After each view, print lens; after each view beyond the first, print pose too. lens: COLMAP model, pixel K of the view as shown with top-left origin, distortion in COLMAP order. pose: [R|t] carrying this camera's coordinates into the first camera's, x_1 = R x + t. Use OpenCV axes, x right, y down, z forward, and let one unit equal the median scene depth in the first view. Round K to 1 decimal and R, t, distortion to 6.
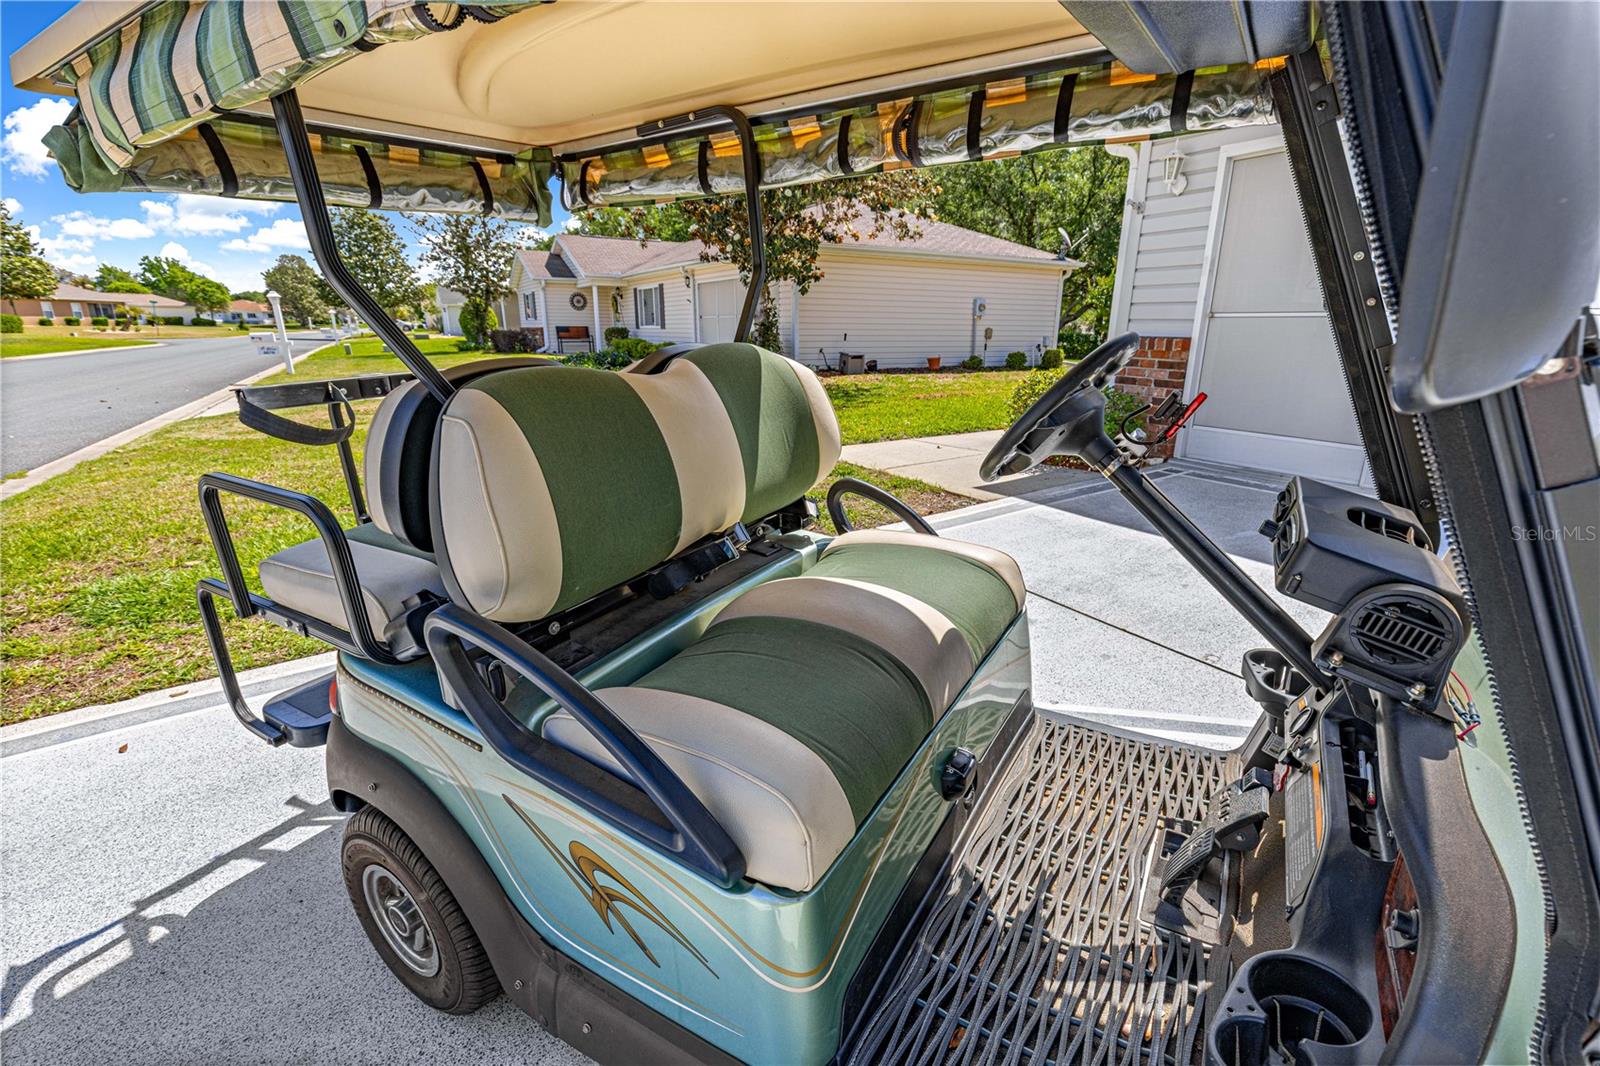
lens RADIAL K [[729.6, 0, 800.1], [0, 729.6, 524.0], [0, 0, 1]] dist [0.007647, -0.000337]
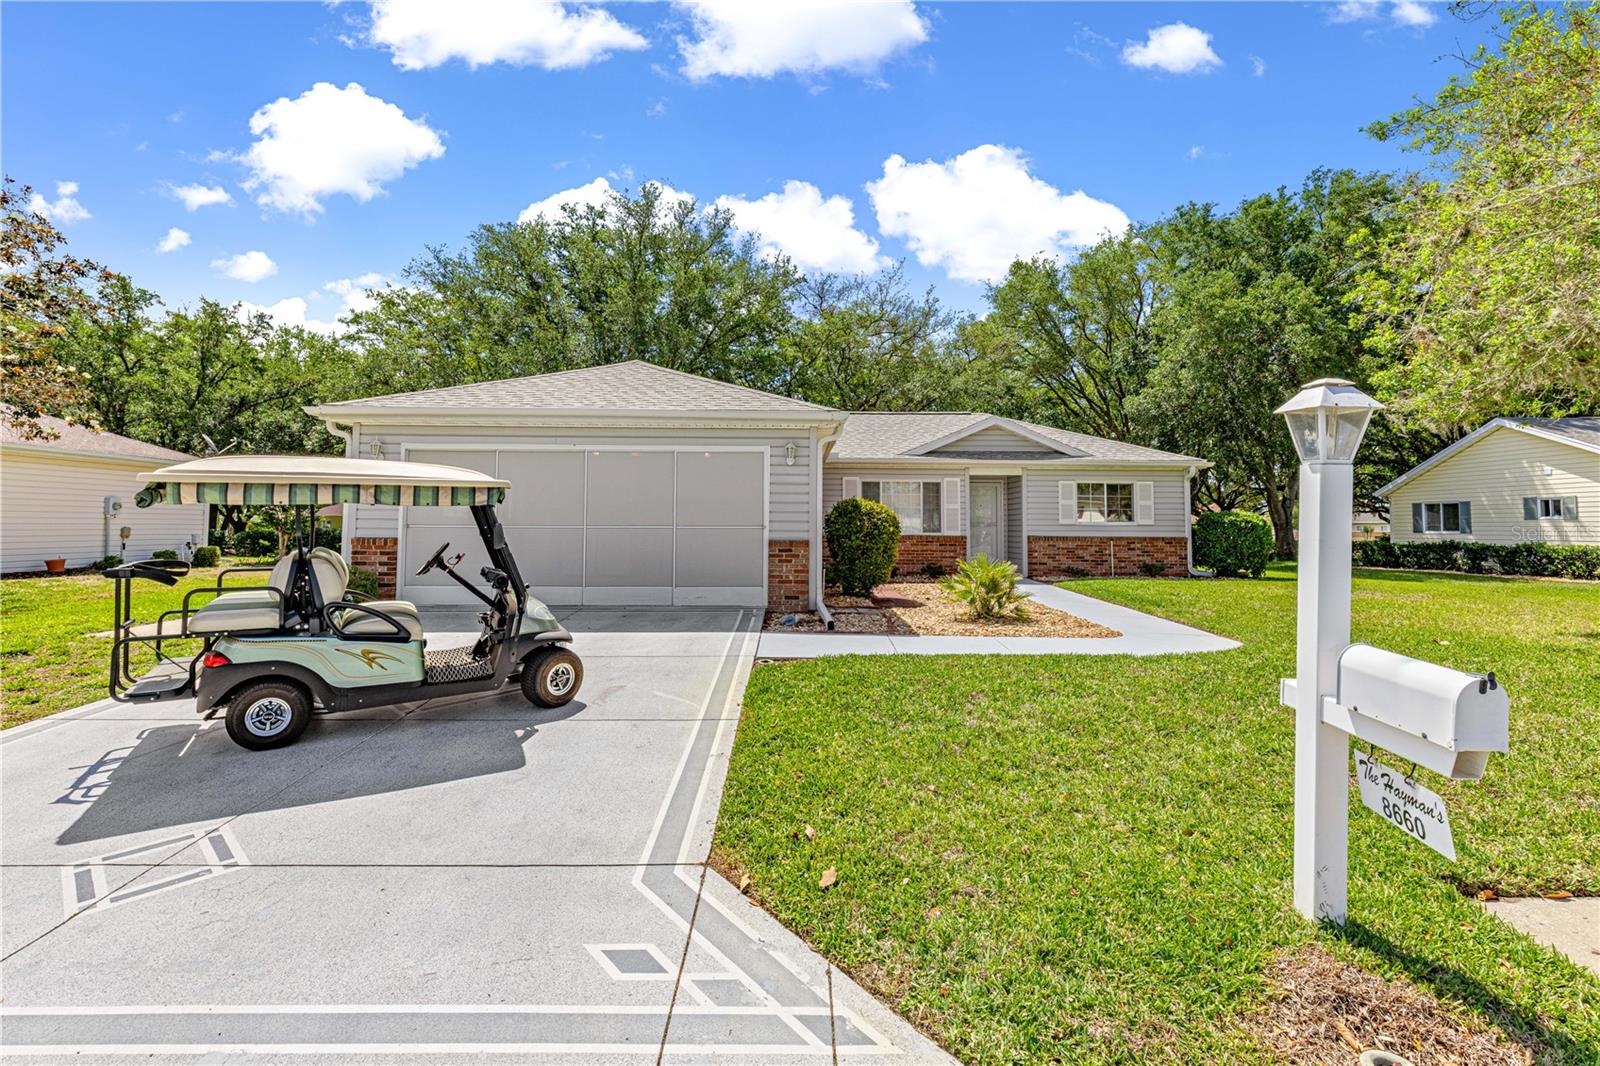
lens RADIAL K [[729.6, 0, 799.3], [0, 729.6, 527.9], [0, 0, 1]] dist [0.007647, -0.000337]
pose [[0.487092, -0.004179, 0.873341, -0.148221], [0.223941, 0.967153, -0.120272, 0.042527], [-0.844152, 0.254161, 0.472028, -0.184209]]
